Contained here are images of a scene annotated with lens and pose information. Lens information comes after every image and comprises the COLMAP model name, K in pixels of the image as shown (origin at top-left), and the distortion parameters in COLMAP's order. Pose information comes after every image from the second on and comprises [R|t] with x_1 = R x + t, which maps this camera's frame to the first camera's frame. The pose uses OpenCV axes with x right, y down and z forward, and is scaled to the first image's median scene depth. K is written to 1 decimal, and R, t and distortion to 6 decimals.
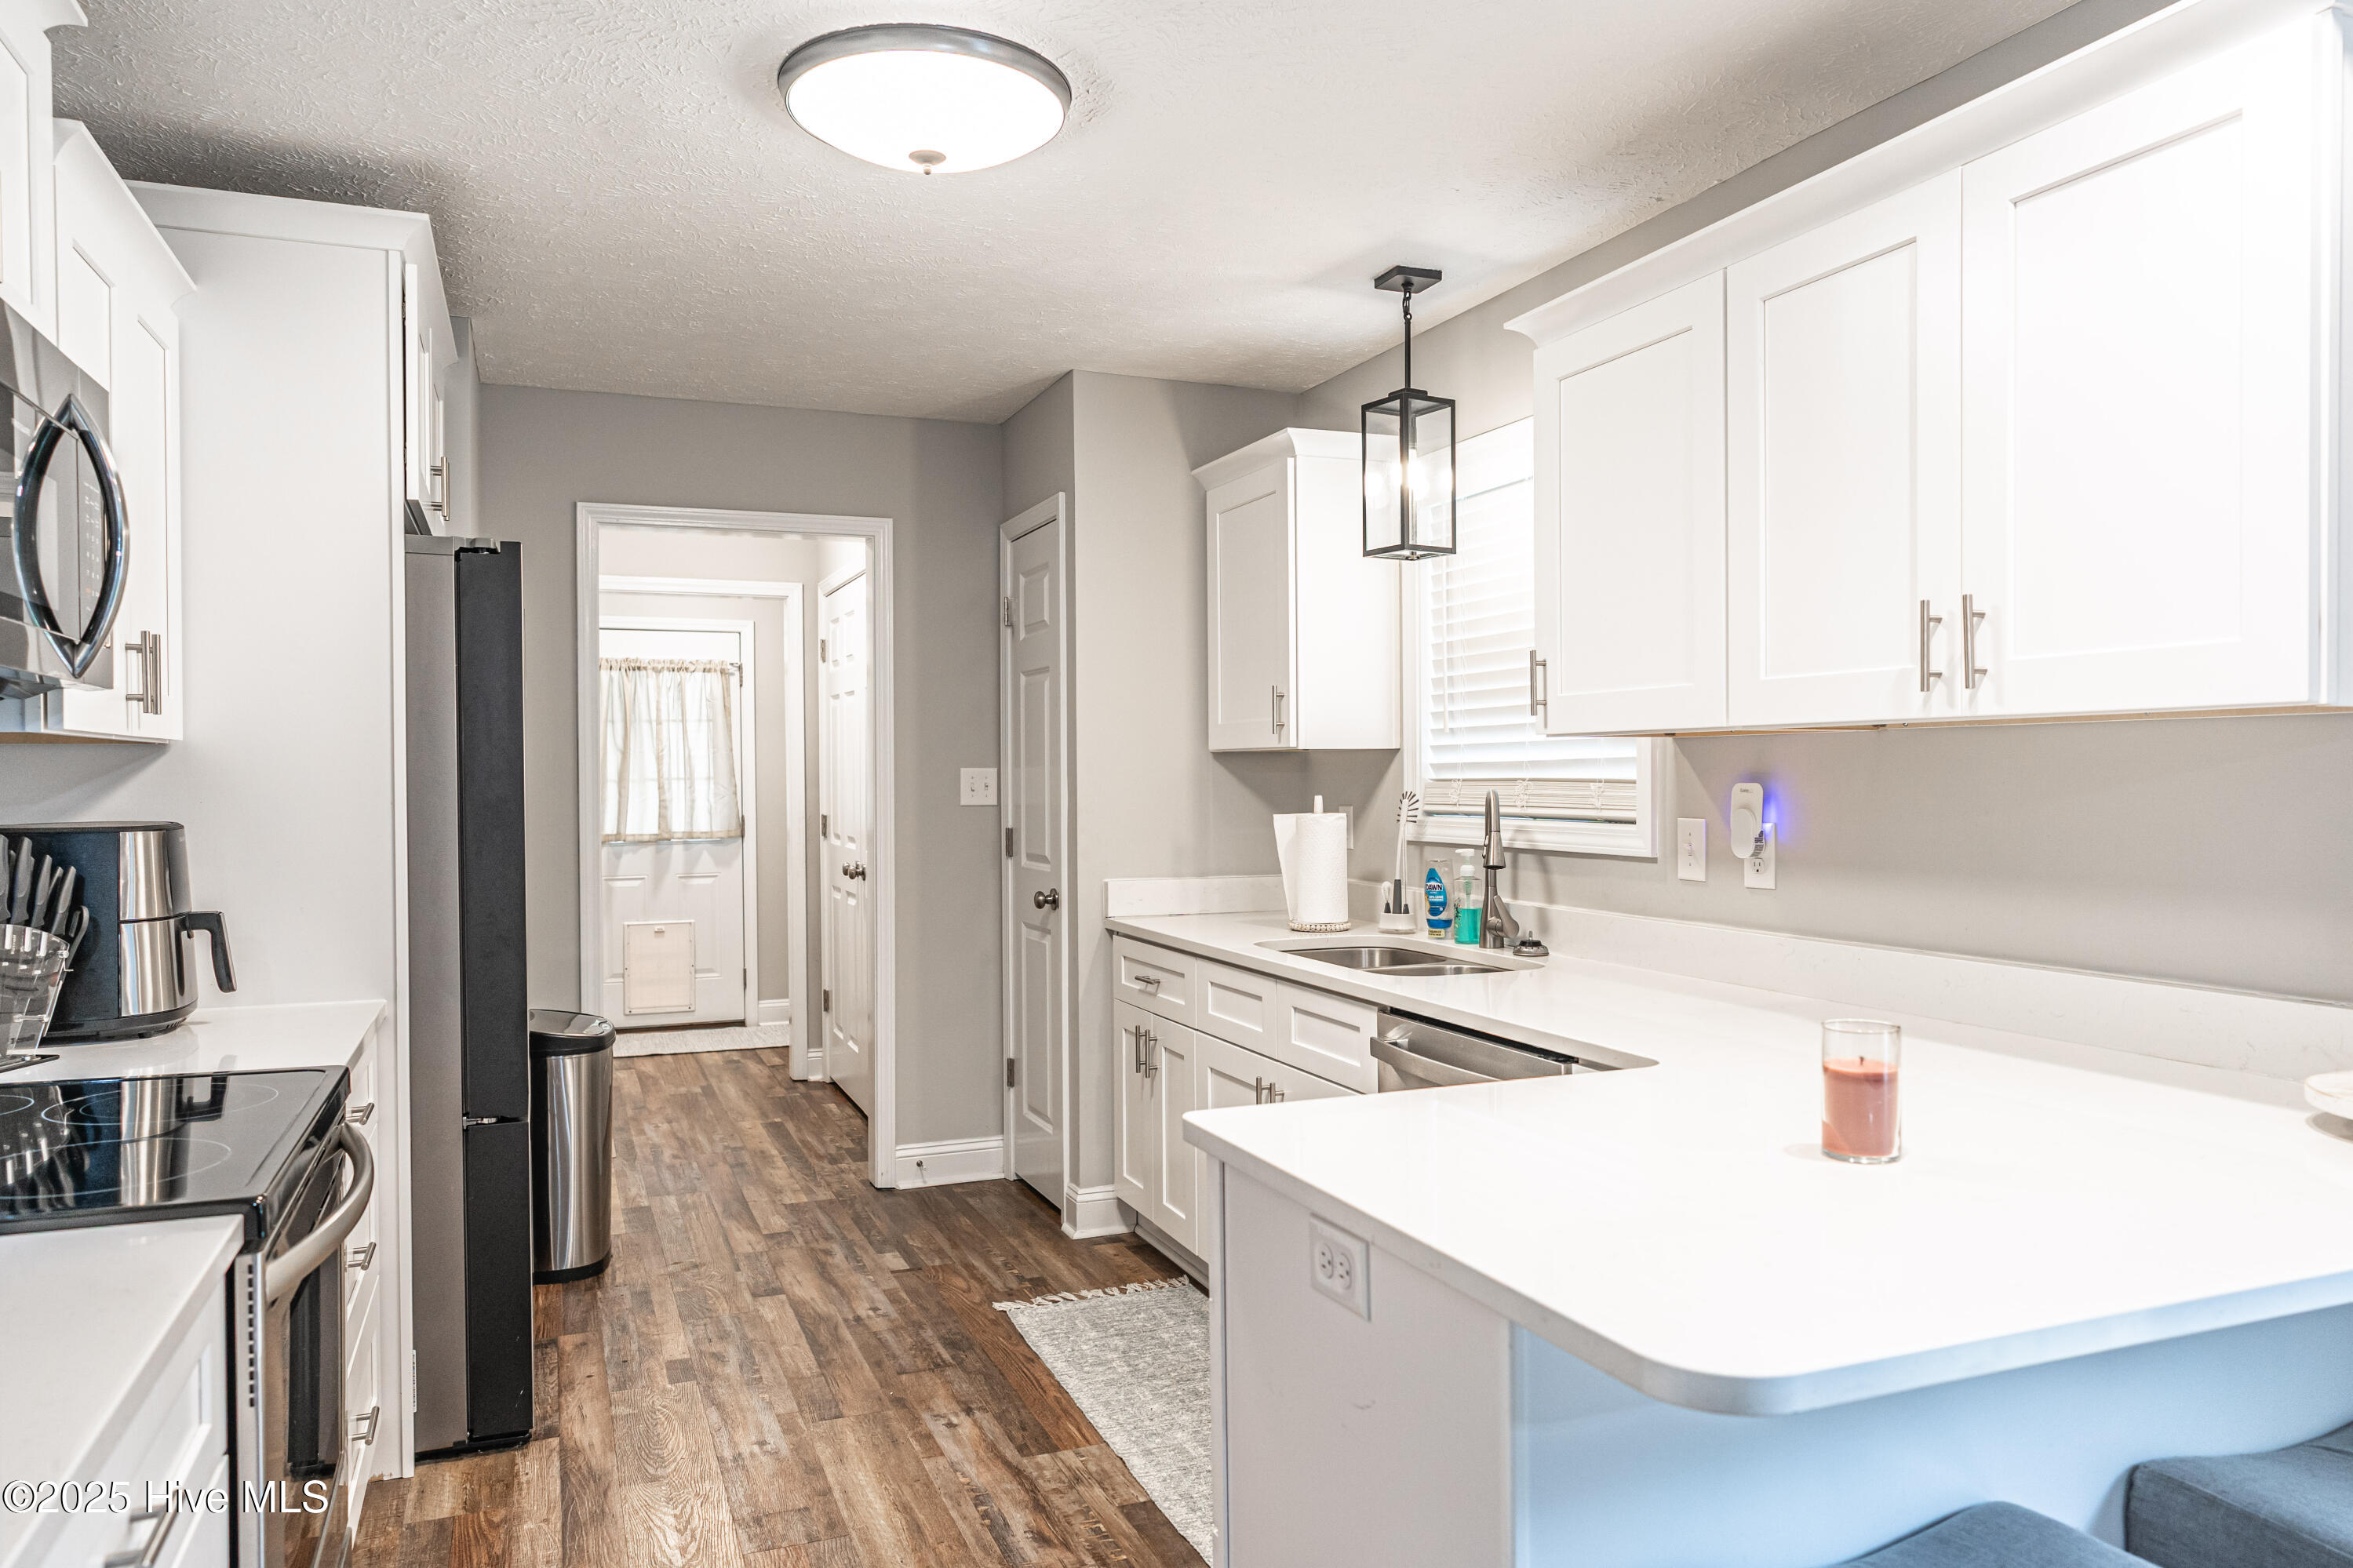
lens RADIAL K [[1573.9, 0, 1168.5], [0, 1573.9, 794.9], [0, 0, 1]] dist [0.004902, -0.002564]
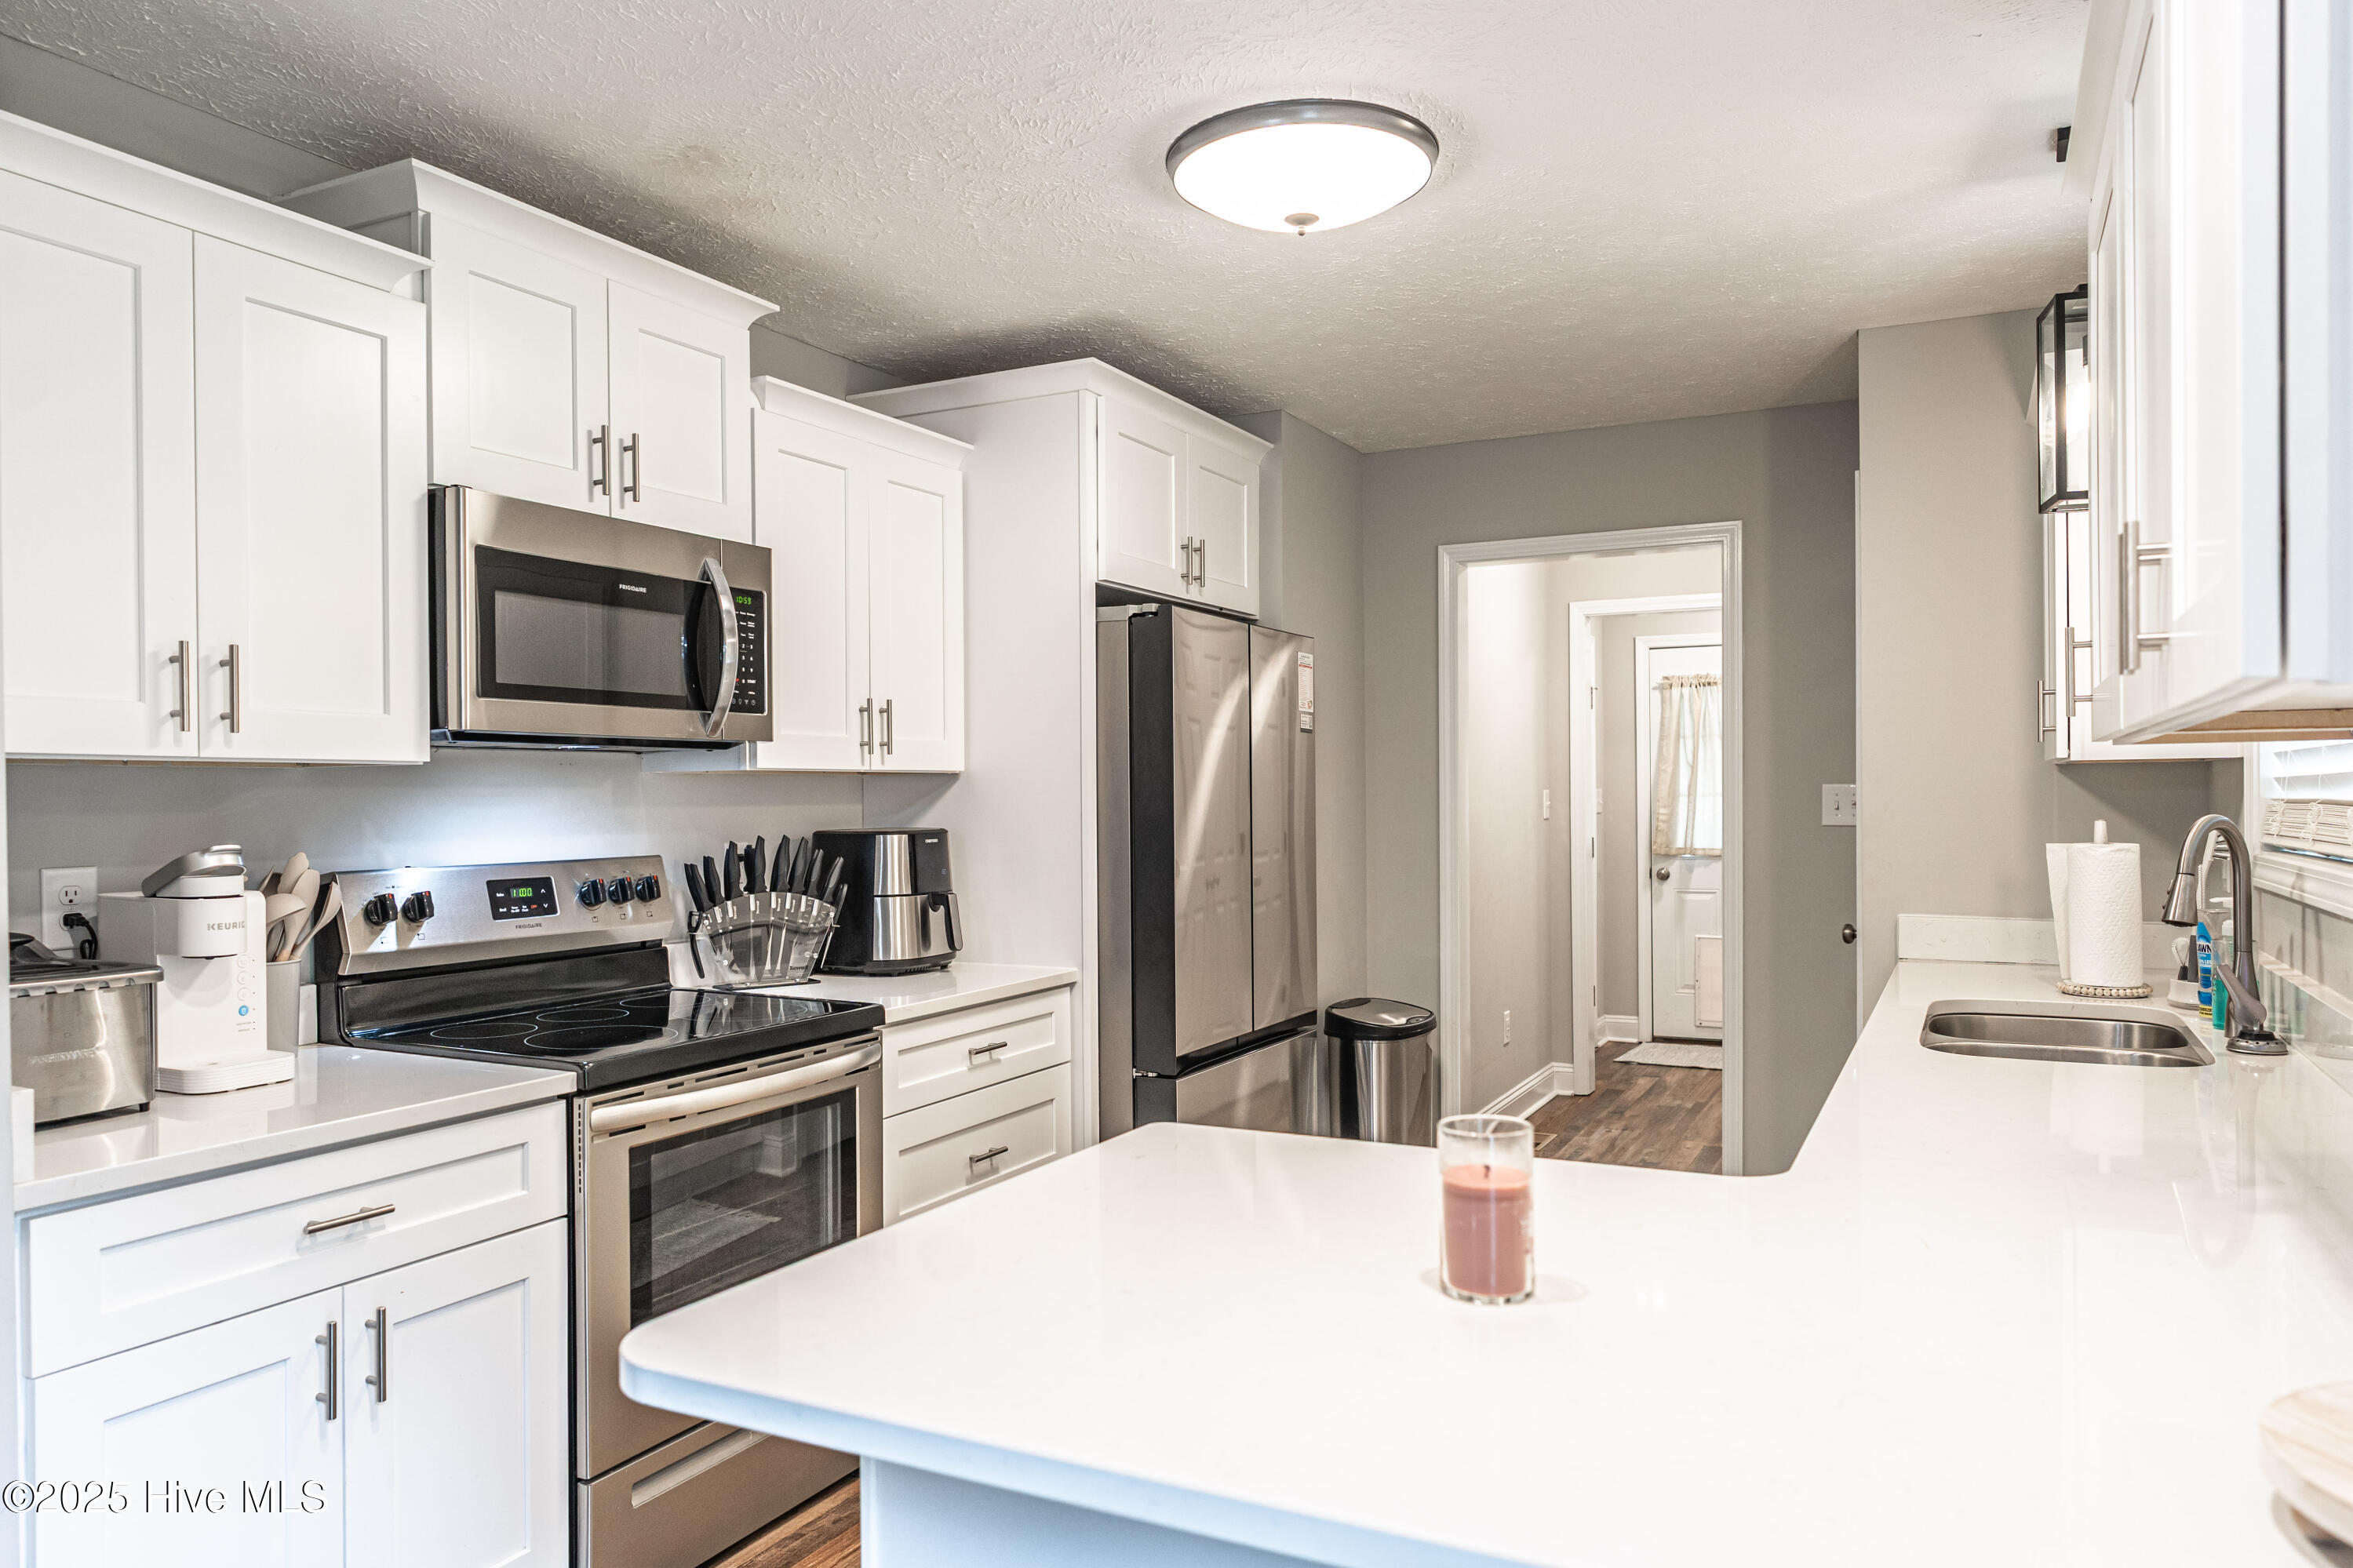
lens RADIAL K [[1573.9, 0, 1168.5], [0, 1573.9, 794.9], [0, 0, 1]] dist [0.004902, -0.002564]
pose [[0.657611, 0.001145, -0.753357, 0.433755], [-0.006248, 0.999973, -0.003934, -0.006954], [0.753332, 0.007294, 0.657600, 0.167792]]
